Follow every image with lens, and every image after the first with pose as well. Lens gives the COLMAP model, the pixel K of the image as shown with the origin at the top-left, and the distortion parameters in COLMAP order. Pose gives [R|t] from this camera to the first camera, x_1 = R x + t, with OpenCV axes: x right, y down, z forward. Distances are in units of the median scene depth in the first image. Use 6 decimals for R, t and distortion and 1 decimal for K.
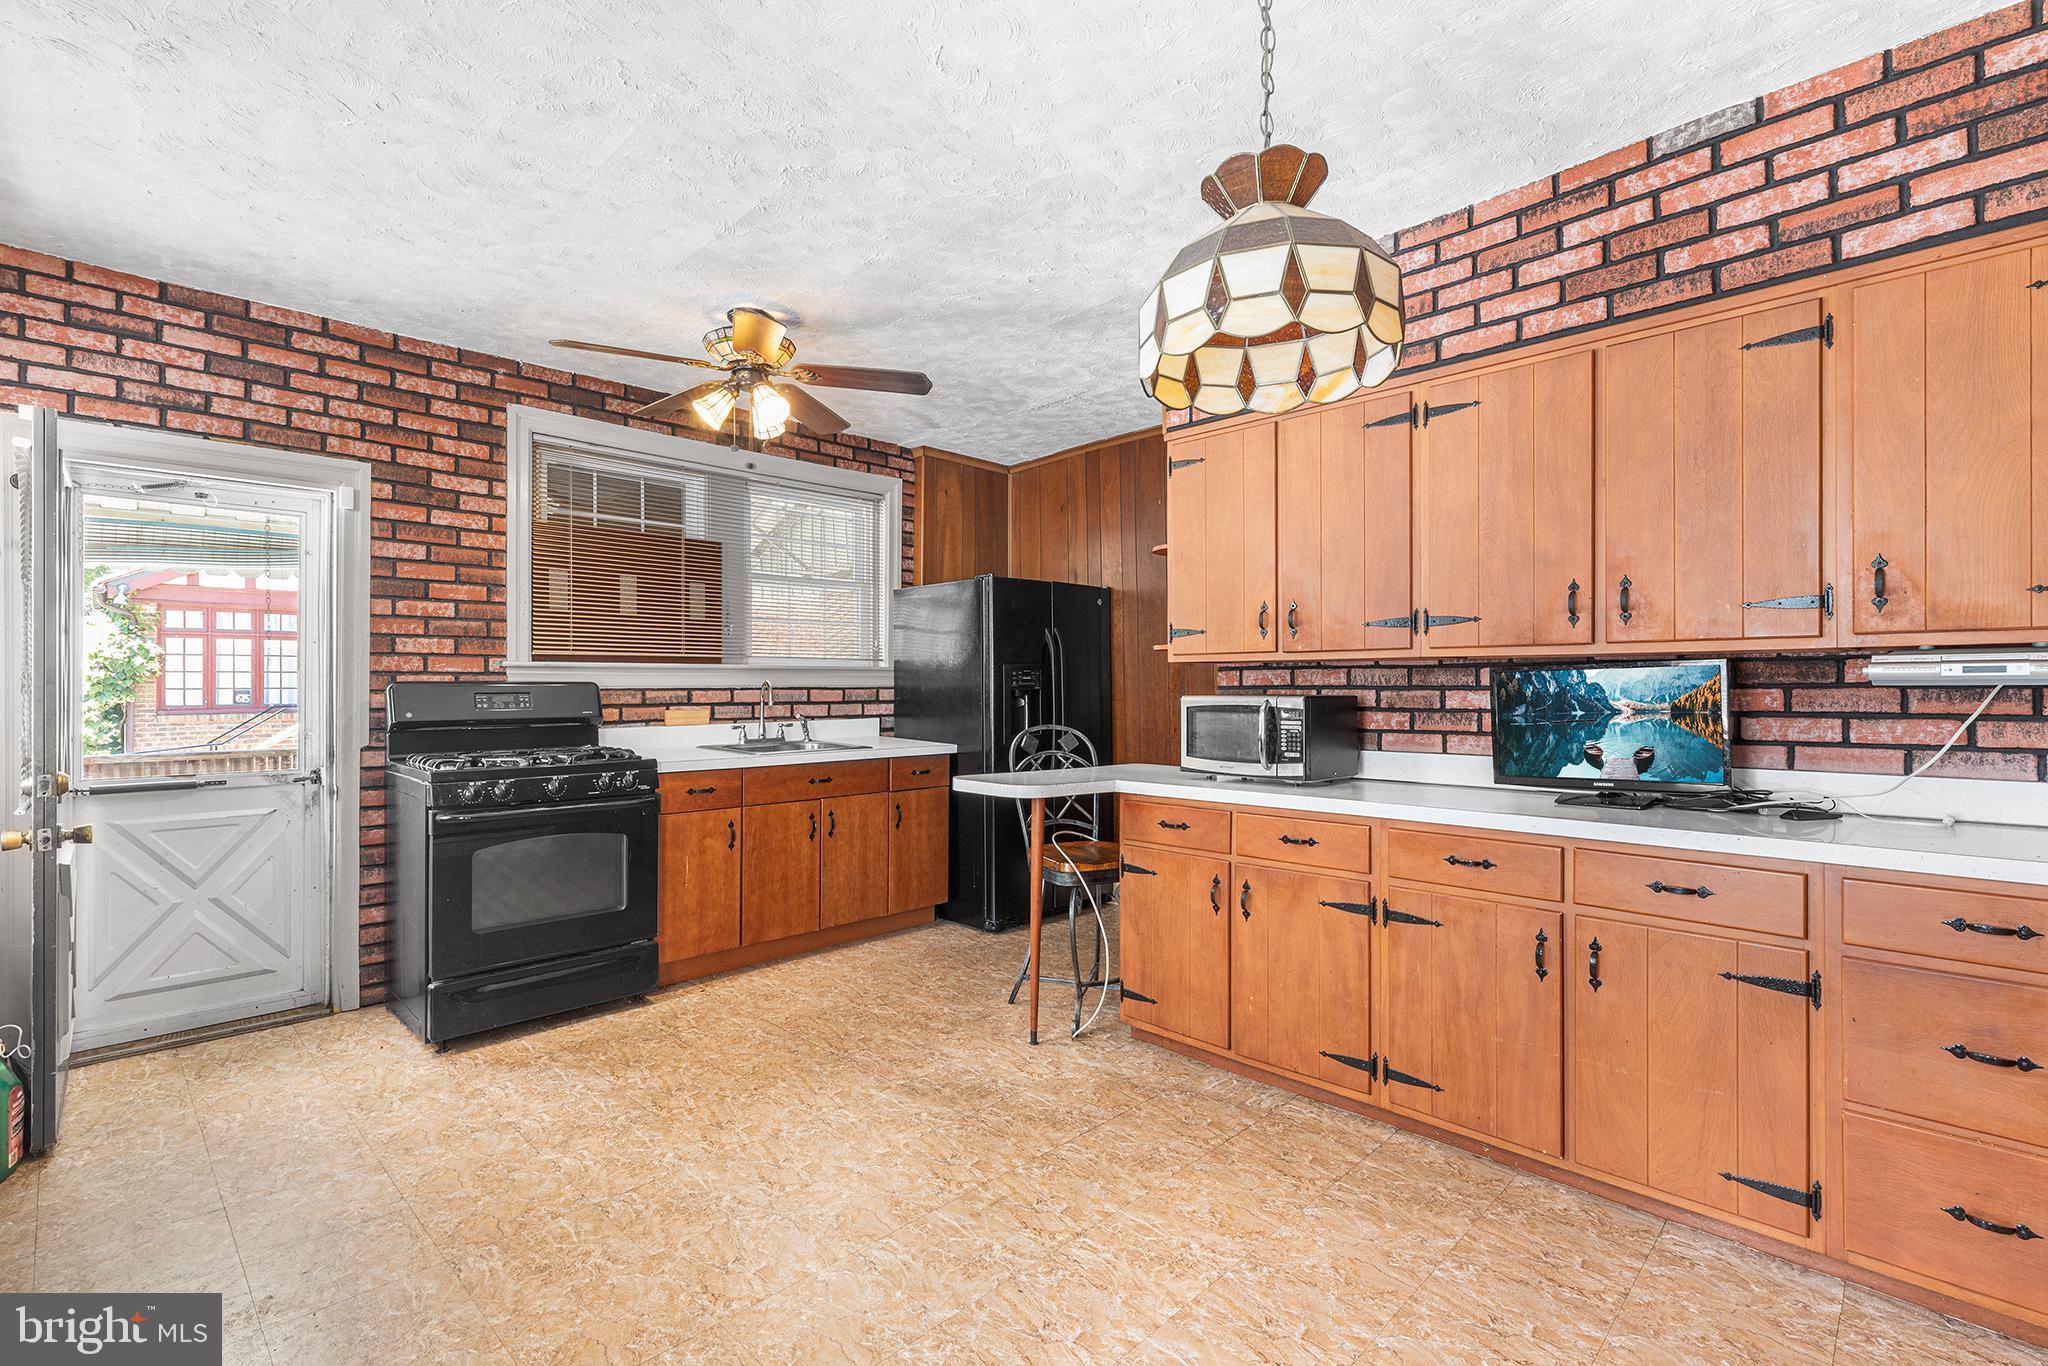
lens RADIAL K [[943.7, 0, 1026.9], [0, 943.7, 682.1], [0, 0, 1]] dist [0.003140, -0.000040]
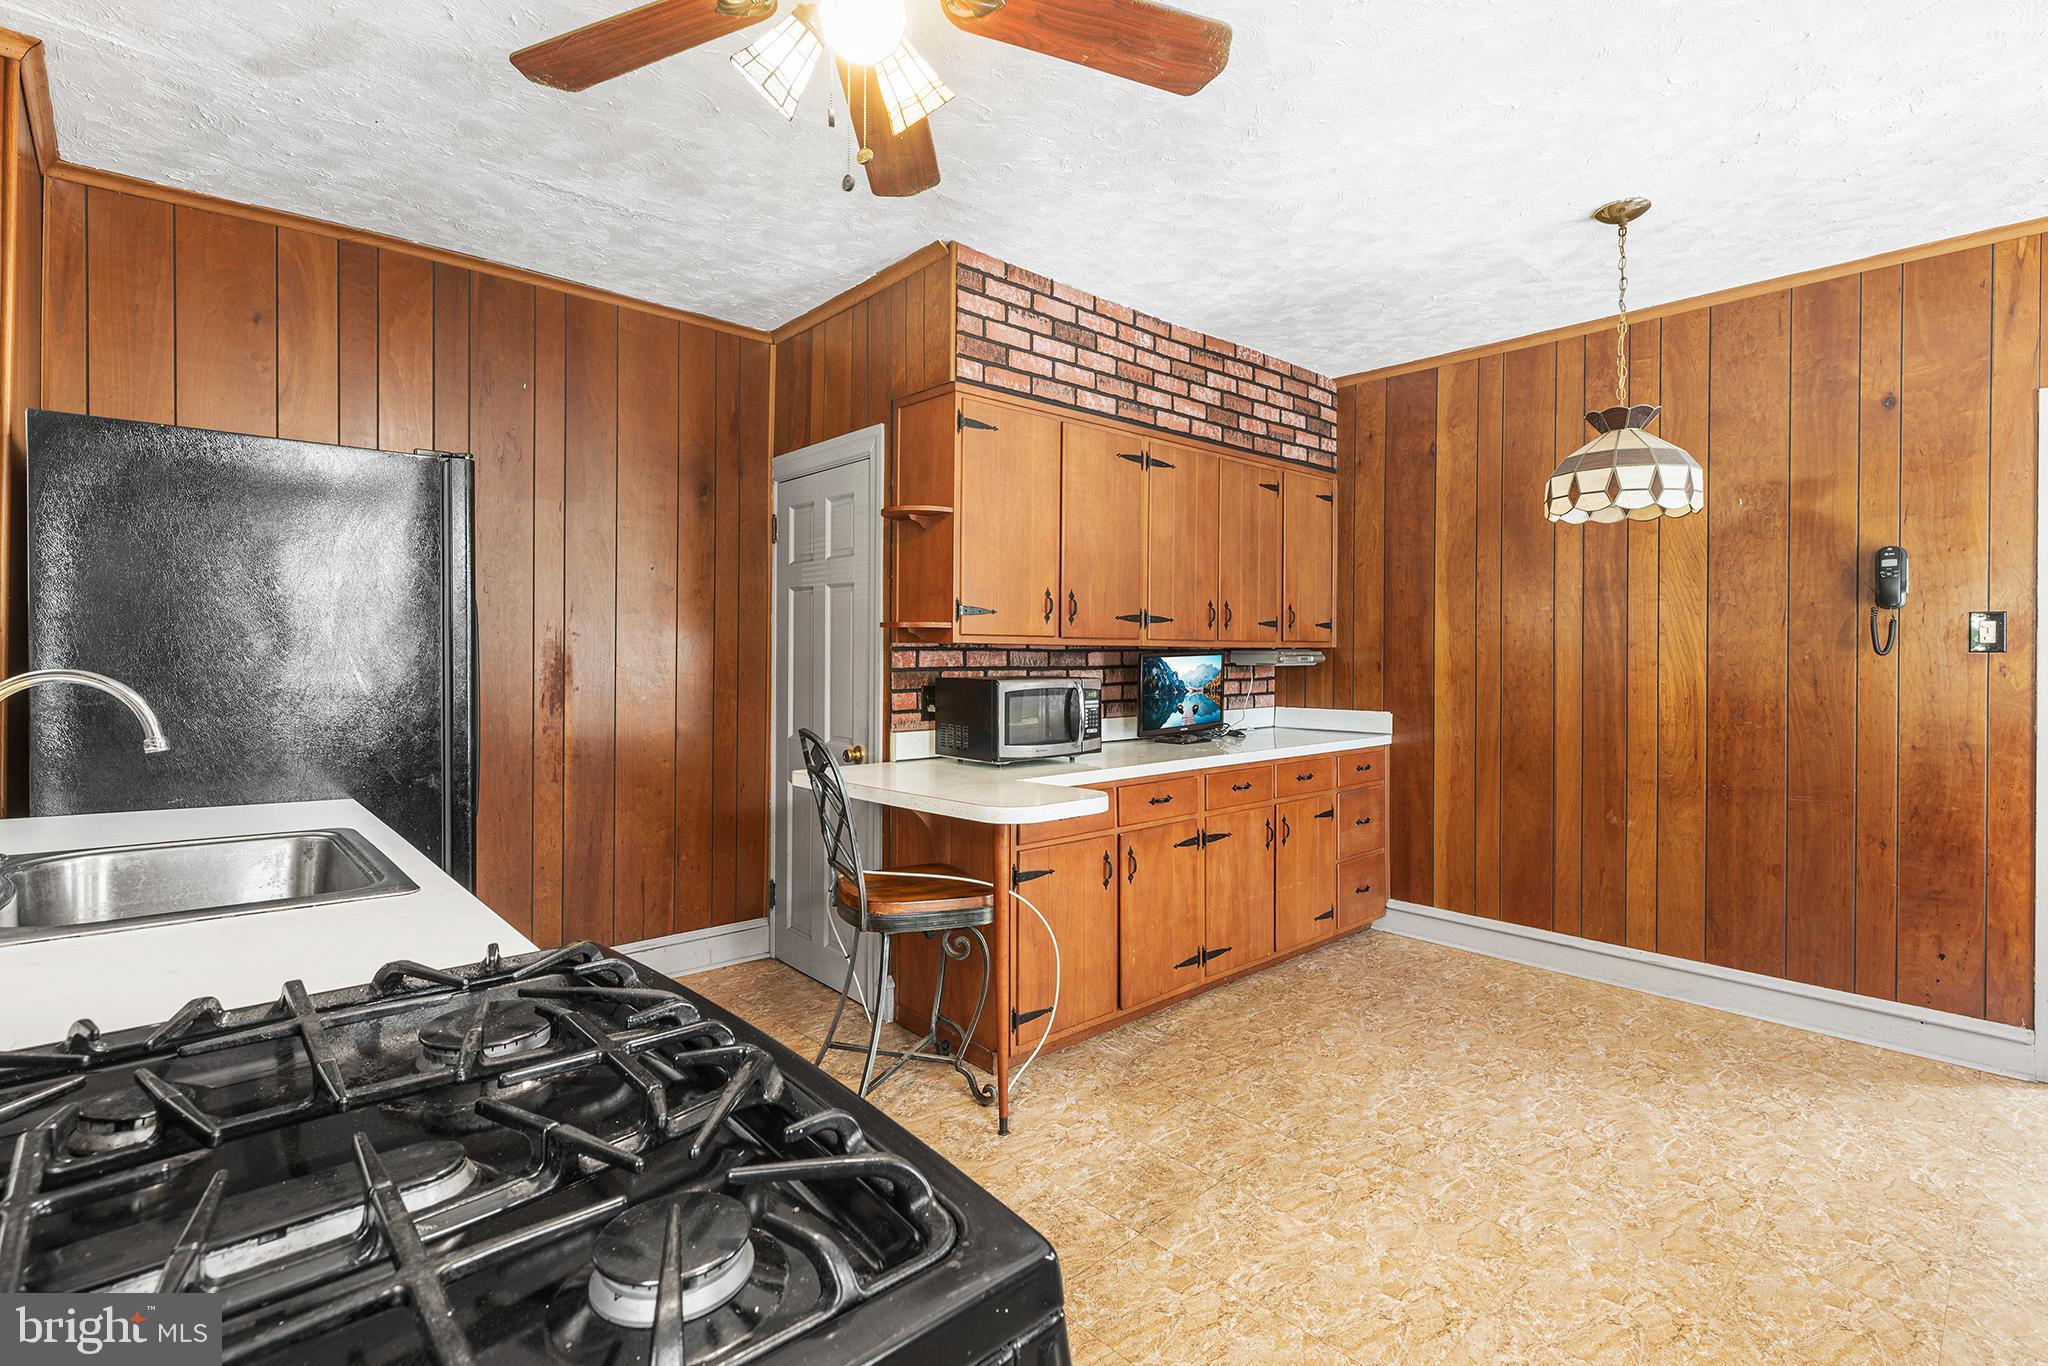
lens RADIAL K [[943.7, 0, 1018.5], [0, 943.7, 650.8], [0, 0, 1]] dist [0.003140, -0.000040]
pose [[0.045074, 0.001069, 0.998983, -0.695531], [-0.010729, 0.999942, -0.000586, -0.013070], [-0.998926, -0.010691, 0.045083, 0.863587]]
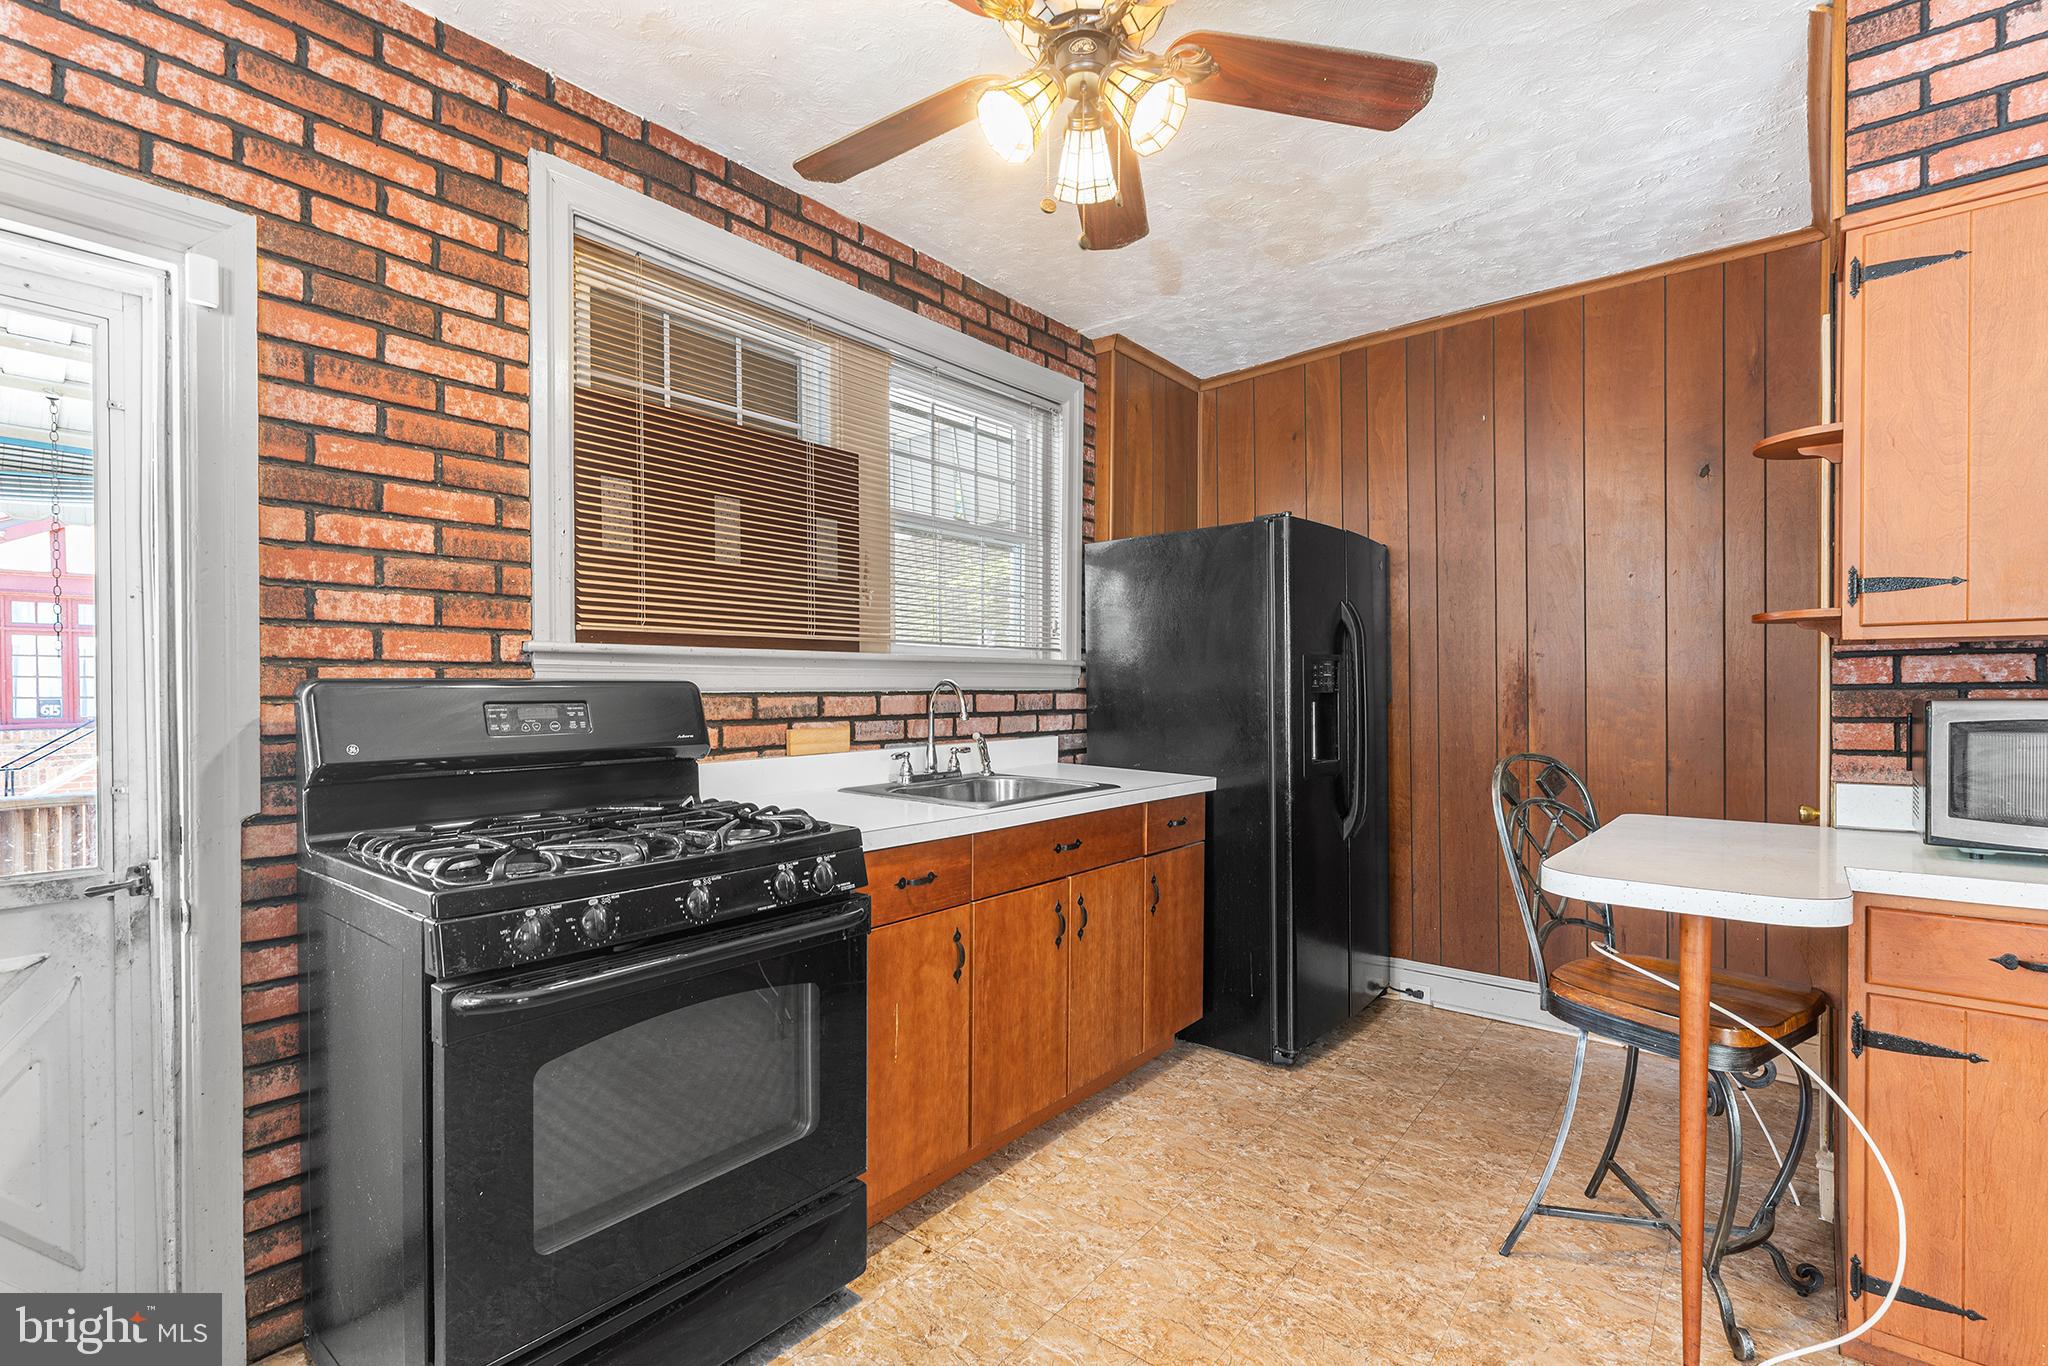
lens RADIAL K [[943.7, 0, 1030.1], [0, 943.7, 699.5], [0, 0, 1]] dist [0.003140, -0.000040]
pose [[0.994674, -0.004468, 0.102972, -0.357653], [0.003181, 0.999915, 0.012653, 0.004956], [-0.103019, -0.012258, 0.994604, 0.484698]]
